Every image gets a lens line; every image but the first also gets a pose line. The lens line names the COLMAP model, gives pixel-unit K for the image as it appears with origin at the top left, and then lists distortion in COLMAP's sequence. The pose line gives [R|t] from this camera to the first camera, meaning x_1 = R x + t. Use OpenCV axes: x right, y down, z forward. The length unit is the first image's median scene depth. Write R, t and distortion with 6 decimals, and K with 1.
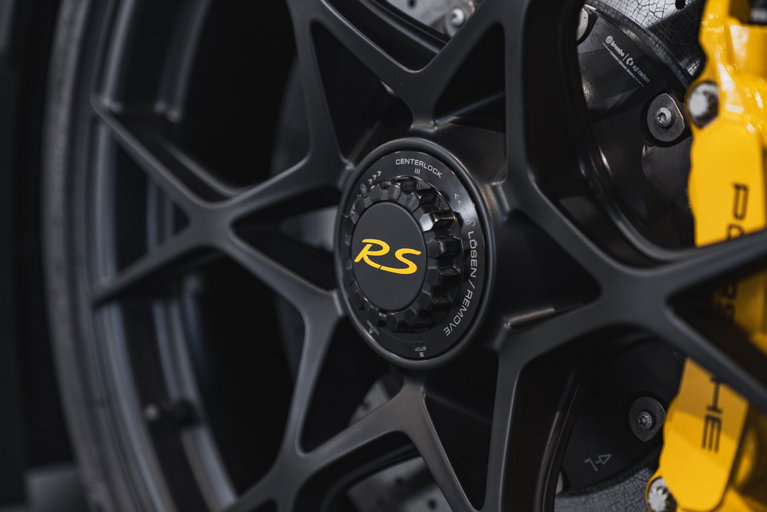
lens RADIAL K [[1458.3, 0, 383.9], [0, 1458.3, 255.4], [0, 0, 1]] dist [-0.103087, 0.000000]
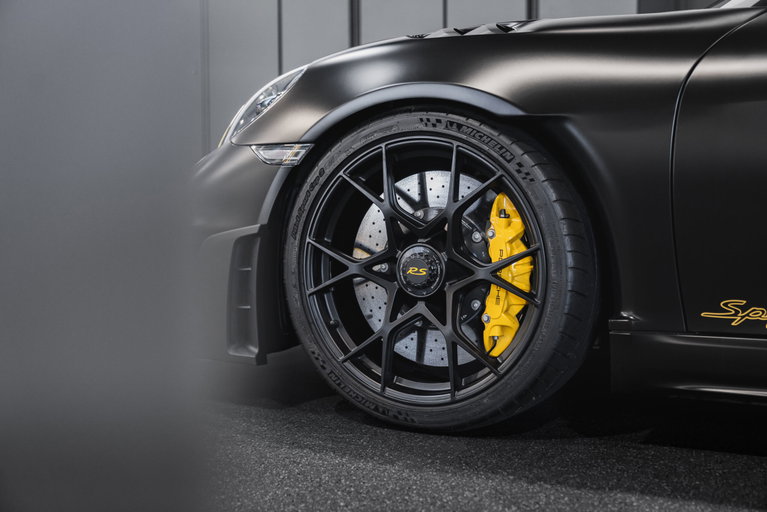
lens RADIAL K [[1169.9, 0, 383.0], [0, 1169.9, 255.1], [0, 0, 1]] dist [-0.024958, 0.000000]
pose [[0.946210, -0.041605, 0.320868, -1.214491], [0.065782, 0.995723, -0.064876, 0.173060], [-0.316797, 0.082494, 0.944899, -2.267471]]
